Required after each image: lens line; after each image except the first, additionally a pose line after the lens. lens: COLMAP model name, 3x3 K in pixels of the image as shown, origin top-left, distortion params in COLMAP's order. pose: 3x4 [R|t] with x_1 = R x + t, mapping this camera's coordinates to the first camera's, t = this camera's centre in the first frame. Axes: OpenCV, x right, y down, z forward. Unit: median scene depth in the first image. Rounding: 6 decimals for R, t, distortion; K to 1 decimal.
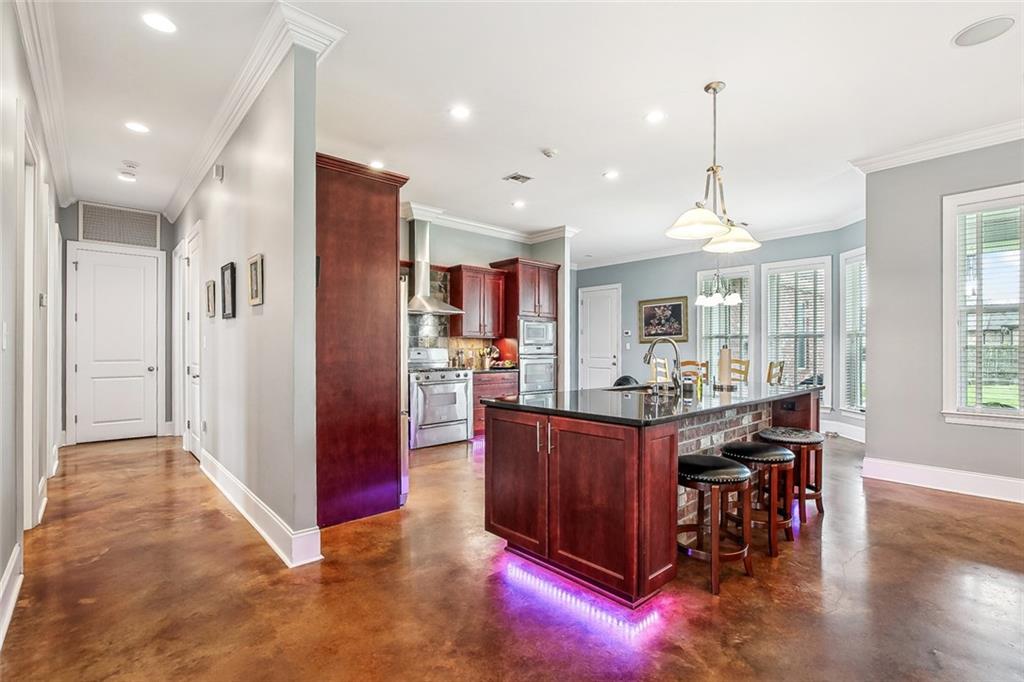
lens RADIAL K [[474.0, 0, 510.0], [0, 474.0, 346.3], [0, 0, 1]] dist [0.000099, 0.000037]
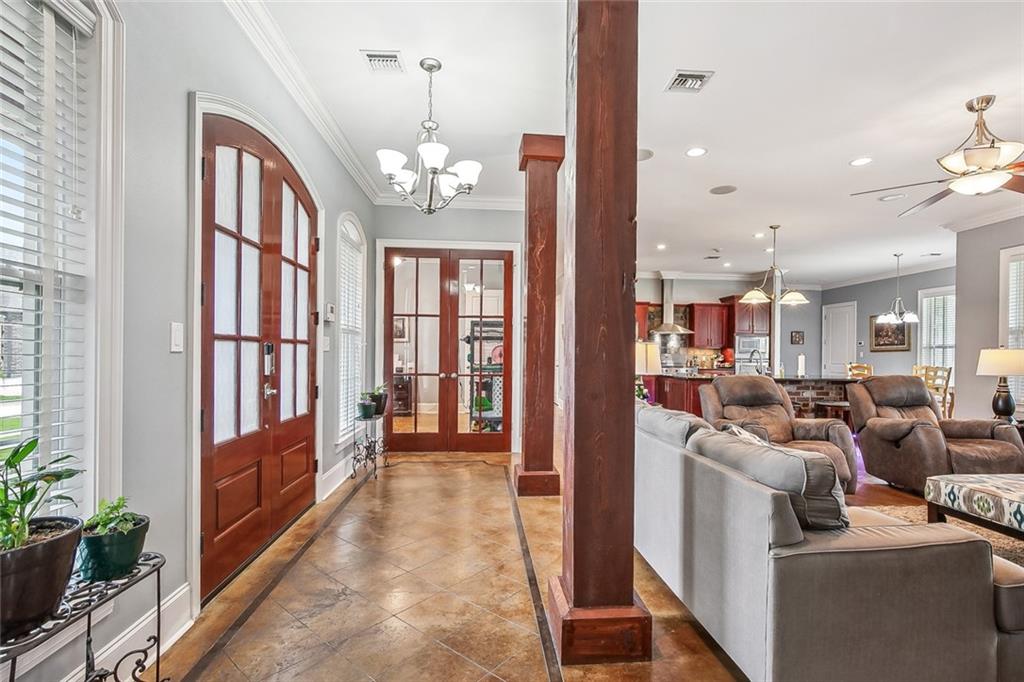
lens RADIAL K [[474.0, 0, 513.3], [0, 474.0, 347.6], [0, 0, 1]] dist [0.000099, 0.000037]
pose [[0.772869, 0.001716, -0.634563, 0.427429], [-0.006906, 0.999960, -0.005707, -0.006002], [0.634528, 0.008793, 0.772850, -0.610576]]
